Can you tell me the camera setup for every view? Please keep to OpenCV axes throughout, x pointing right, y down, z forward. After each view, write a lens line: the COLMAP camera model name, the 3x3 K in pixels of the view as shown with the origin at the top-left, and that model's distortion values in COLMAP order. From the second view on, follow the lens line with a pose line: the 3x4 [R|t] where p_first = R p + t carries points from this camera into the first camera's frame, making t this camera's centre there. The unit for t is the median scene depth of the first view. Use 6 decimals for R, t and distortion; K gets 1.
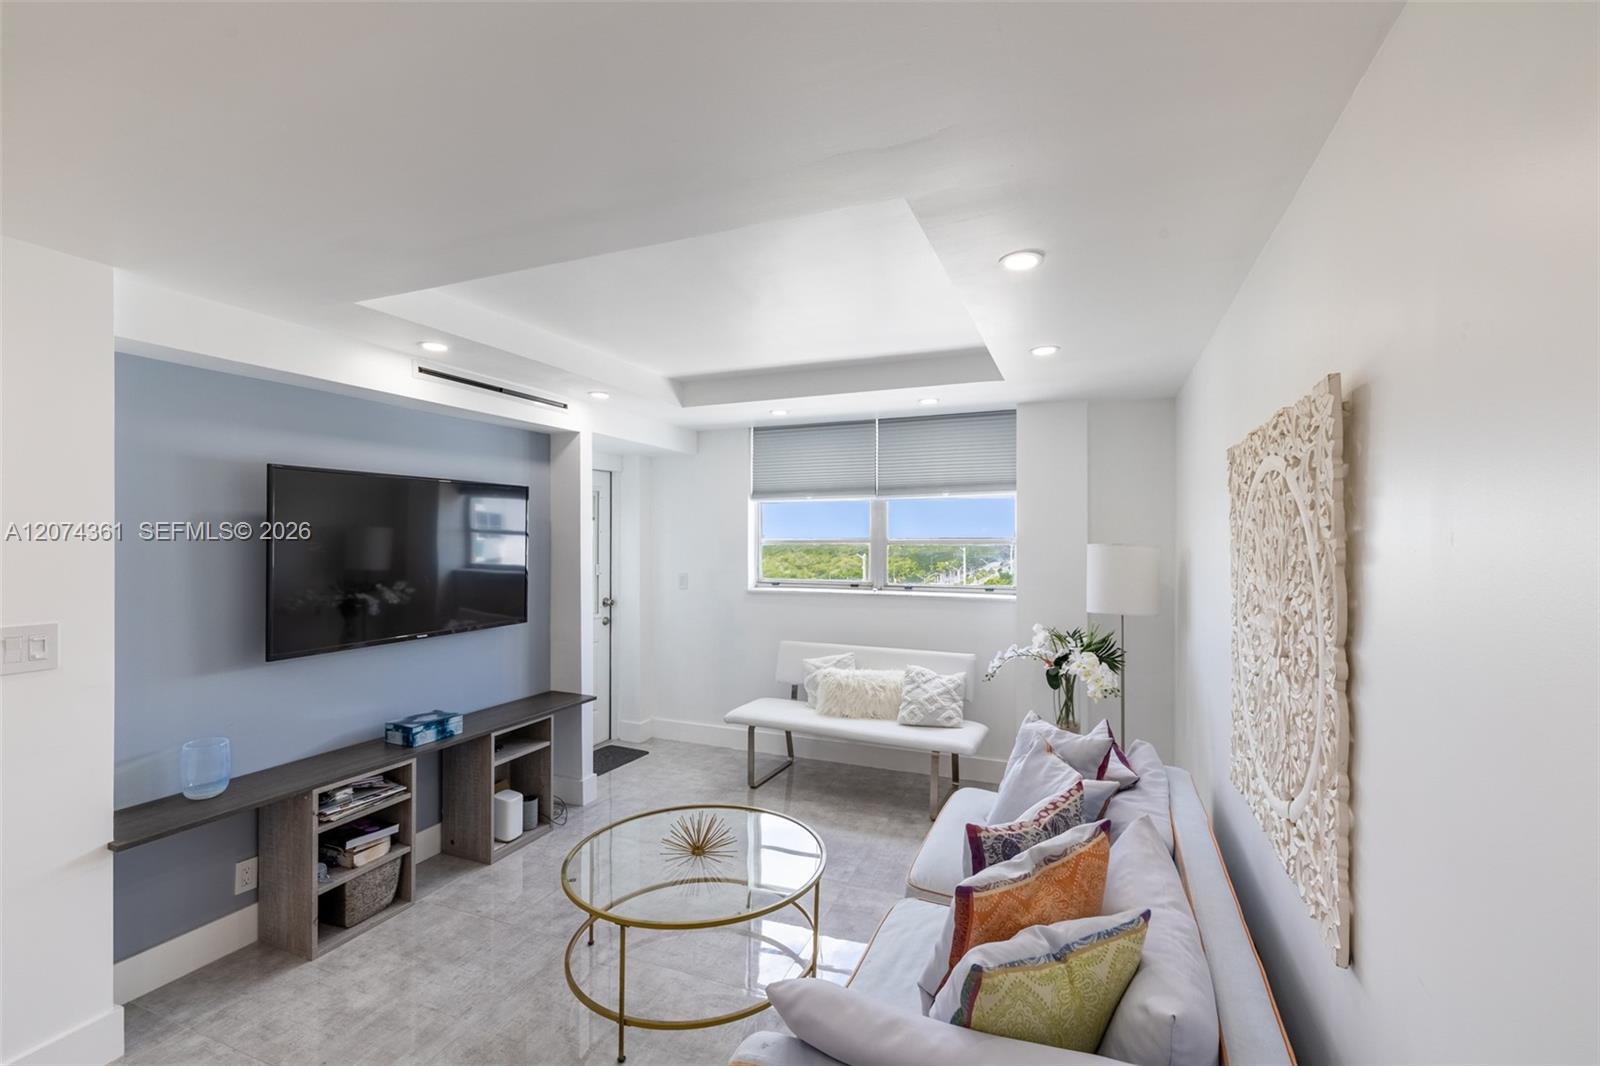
lens RADIAL K [[685.5, 0, 808.0], [0, 685.5, 549.5], [0, 0, 1]] dist [0.001513, 0.000325]
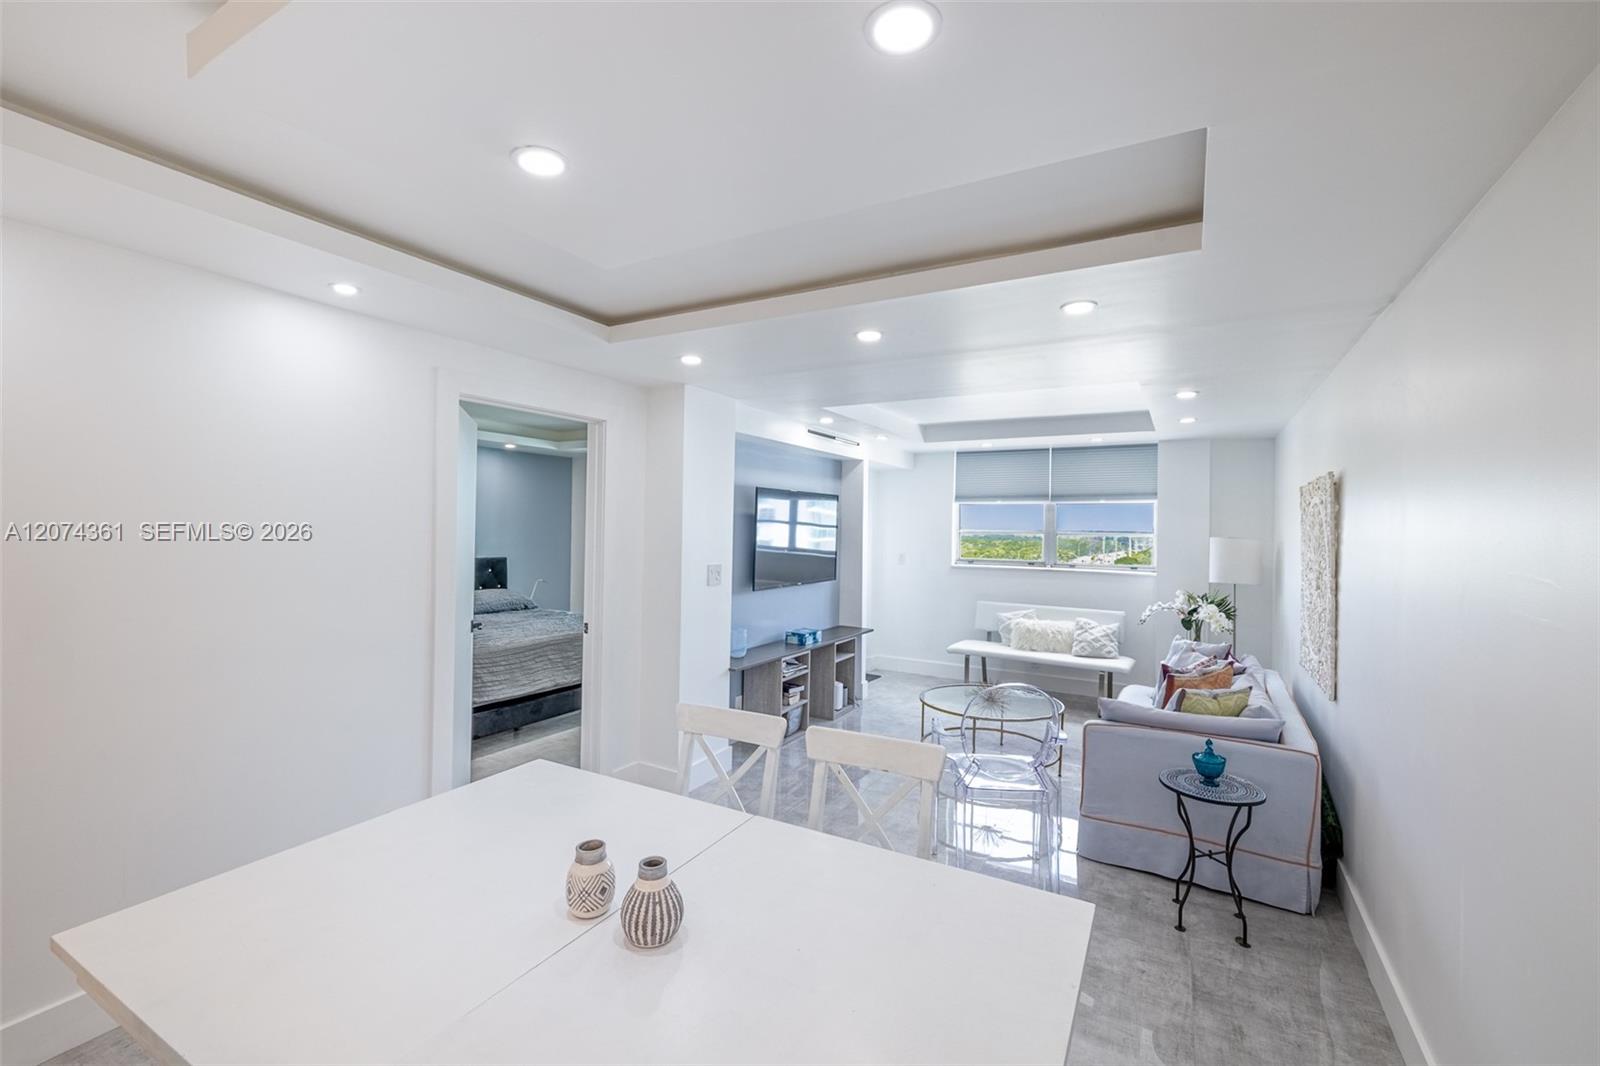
lens RADIAL K [[690.6, 0, 800.0], [0, 690.6, 533.0], [0, 0, 1]] dist [0.001603, 0.000188]
pose [[0.992518, 0.016760, -0.120943, -0.316896], [-0.017763, 0.999816, -0.007224, 0.010346], [0.120799, 0.009319, 0.992633, -0.642203]]
